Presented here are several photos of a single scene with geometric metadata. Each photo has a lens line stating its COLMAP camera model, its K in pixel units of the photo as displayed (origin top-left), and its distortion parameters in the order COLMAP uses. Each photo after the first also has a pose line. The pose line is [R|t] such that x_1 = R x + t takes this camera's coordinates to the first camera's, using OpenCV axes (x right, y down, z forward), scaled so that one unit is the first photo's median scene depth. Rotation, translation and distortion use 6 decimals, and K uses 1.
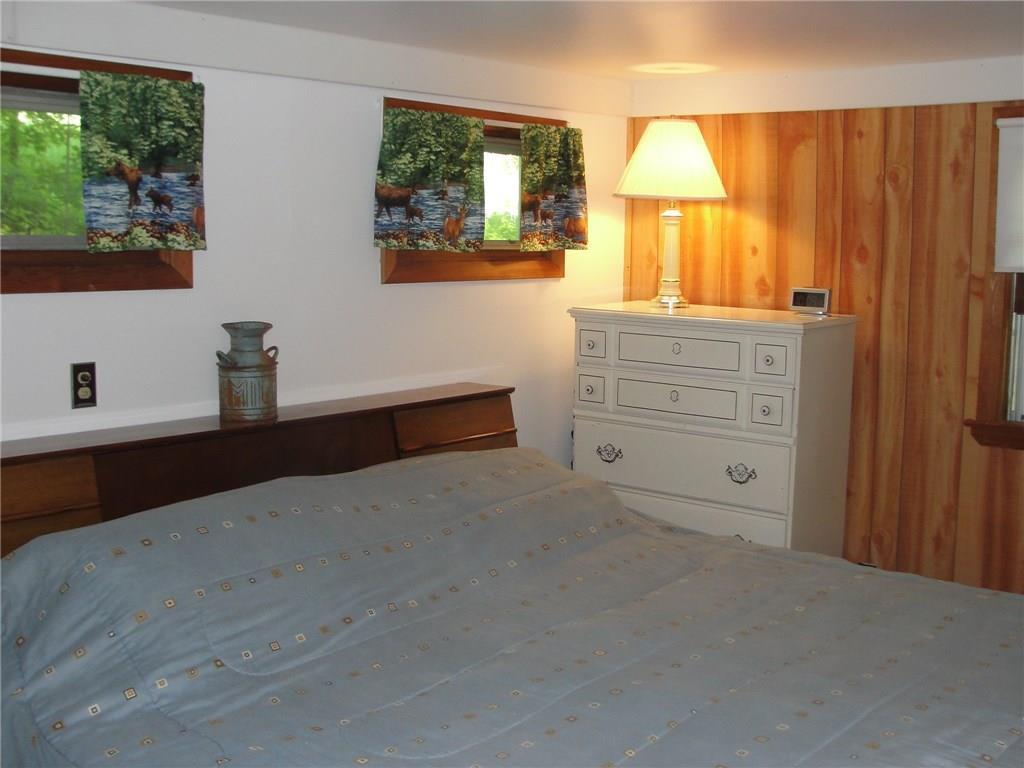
lens RADIAL K [[1173.6, 0, 512.0], [0, 1173.6, 384.0], [0, 0, 1]] dist [-0.212283, 0.272684]
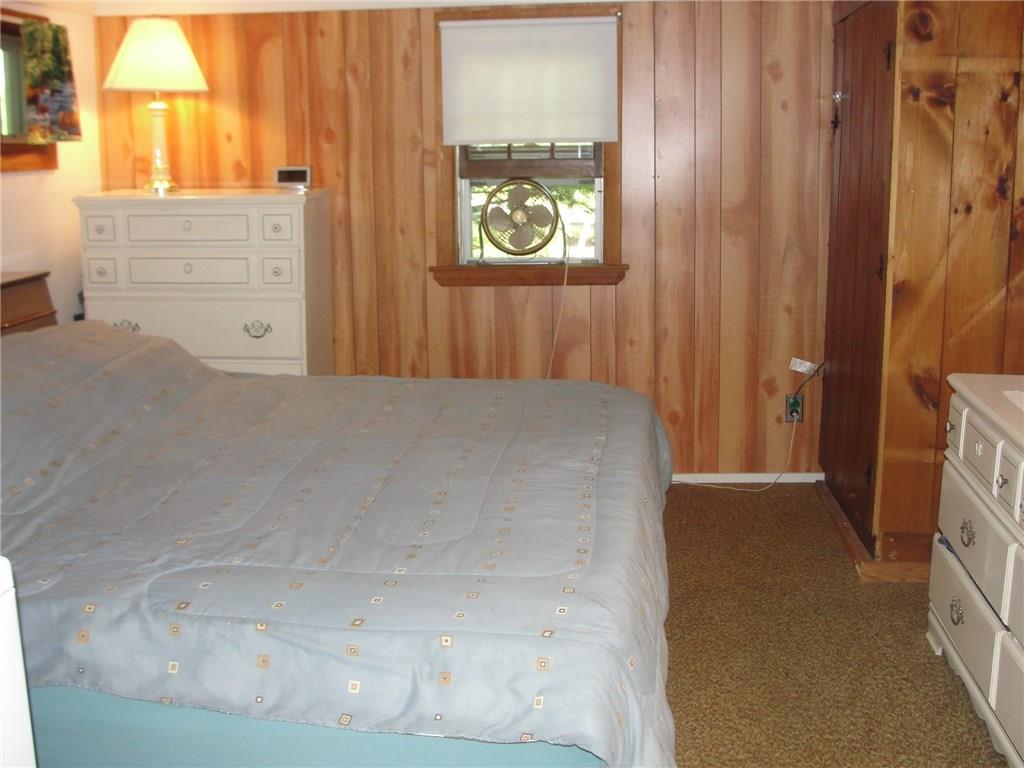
lens RADIAL K [[1173.6, 0, 512.0], [0, 1173.6, 384.0], [0, 0, 1]] dist [-0.212283, 0.272684]
pose [[0.821058, -0.128154, 0.556274, -0.236445], [0.084569, 0.991029, 0.103488, 0.032077], [-0.564546, -0.037926, 0.824530, -0.090341]]
